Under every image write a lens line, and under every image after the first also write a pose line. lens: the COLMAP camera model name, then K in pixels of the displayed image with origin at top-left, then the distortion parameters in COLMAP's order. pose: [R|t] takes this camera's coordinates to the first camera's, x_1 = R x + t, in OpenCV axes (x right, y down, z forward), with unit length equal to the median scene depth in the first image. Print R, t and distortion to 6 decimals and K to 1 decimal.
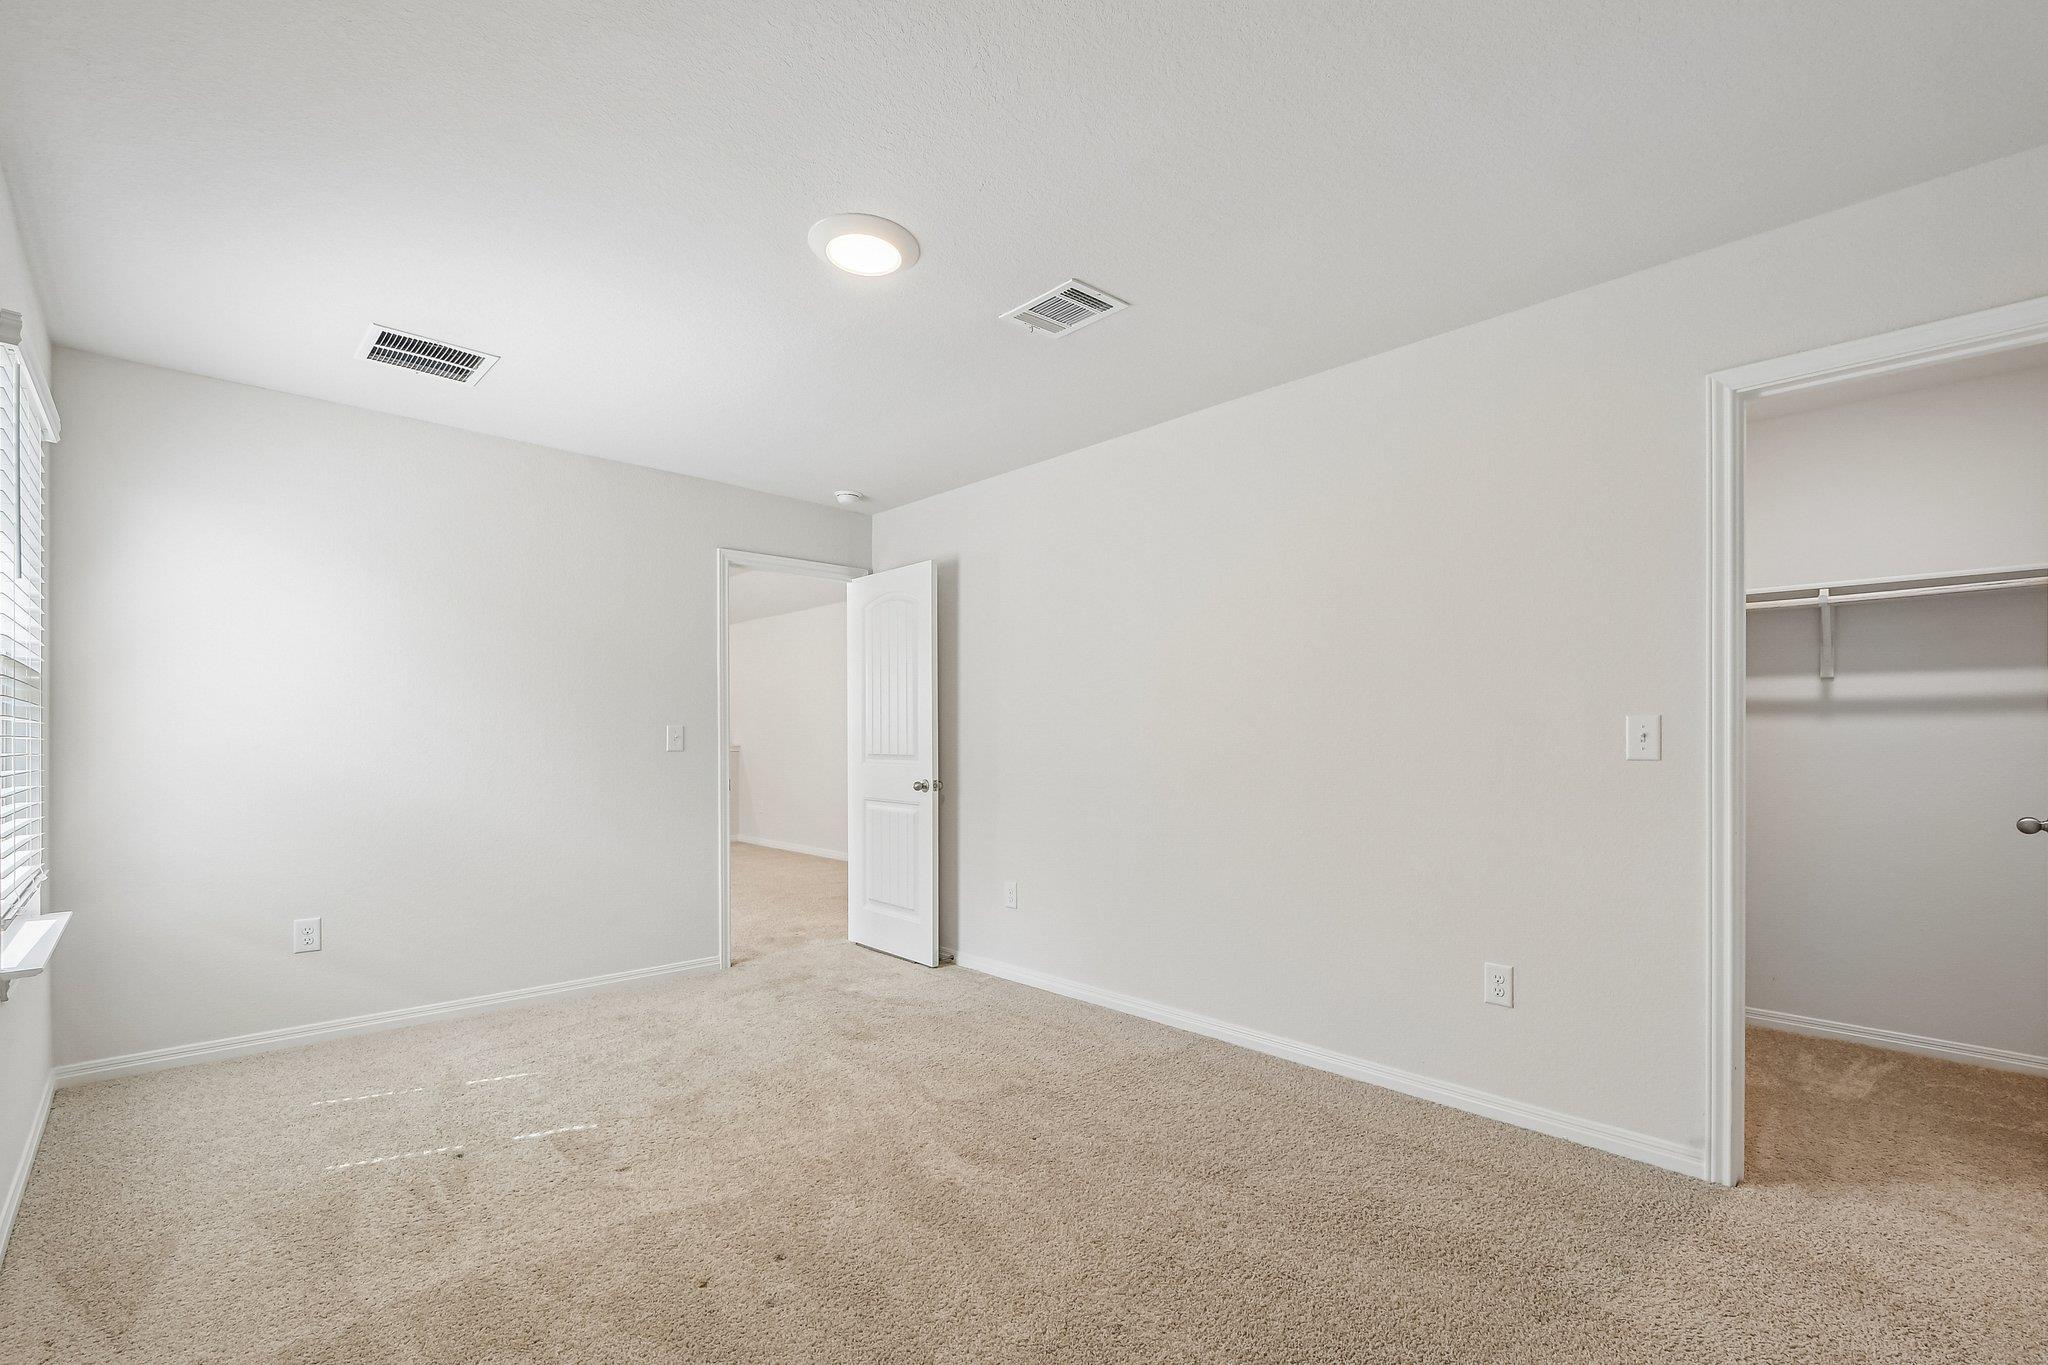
lens RADIAL K [[903.0, 0, 1023.3], [0, 903.0, 742.0], [0, 0, 1]] dist [0.000410, -0.000342]
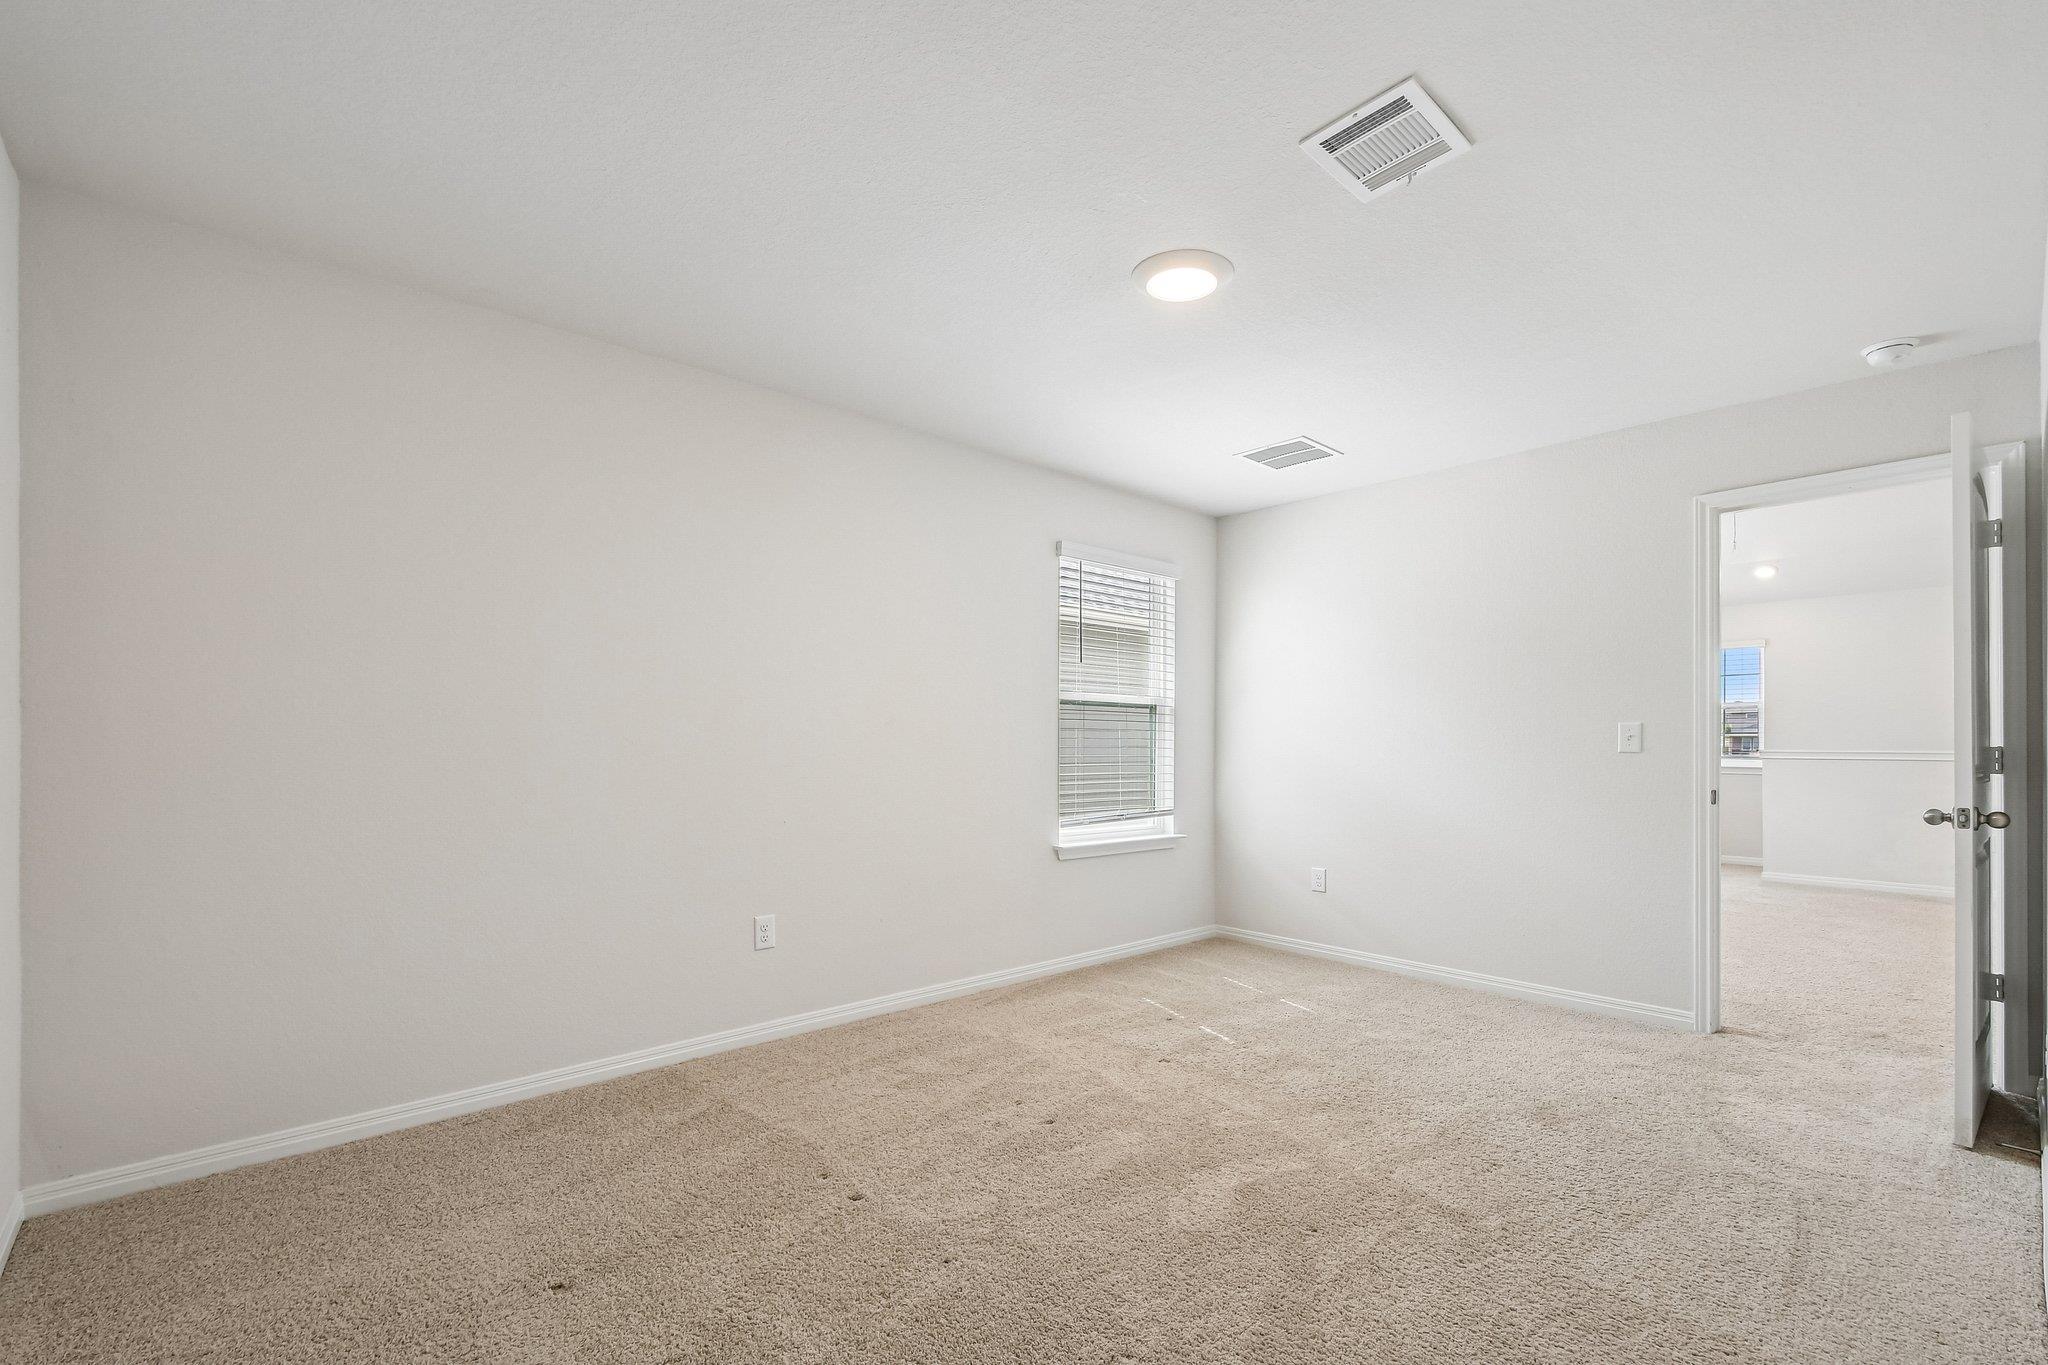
lens RADIAL K [[903.0, 0, 1023.3], [0, 903.0, 742.0], [0, 0, 1]] dist [0.000410, -0.000342]
pose [[-0.025305, -0.004941, -0.999668, 0.611674], [-0.005474, 0.999973, -0.004804, 0.009318], [0.999665, 0.005351, -0.025332, 0.567505]]
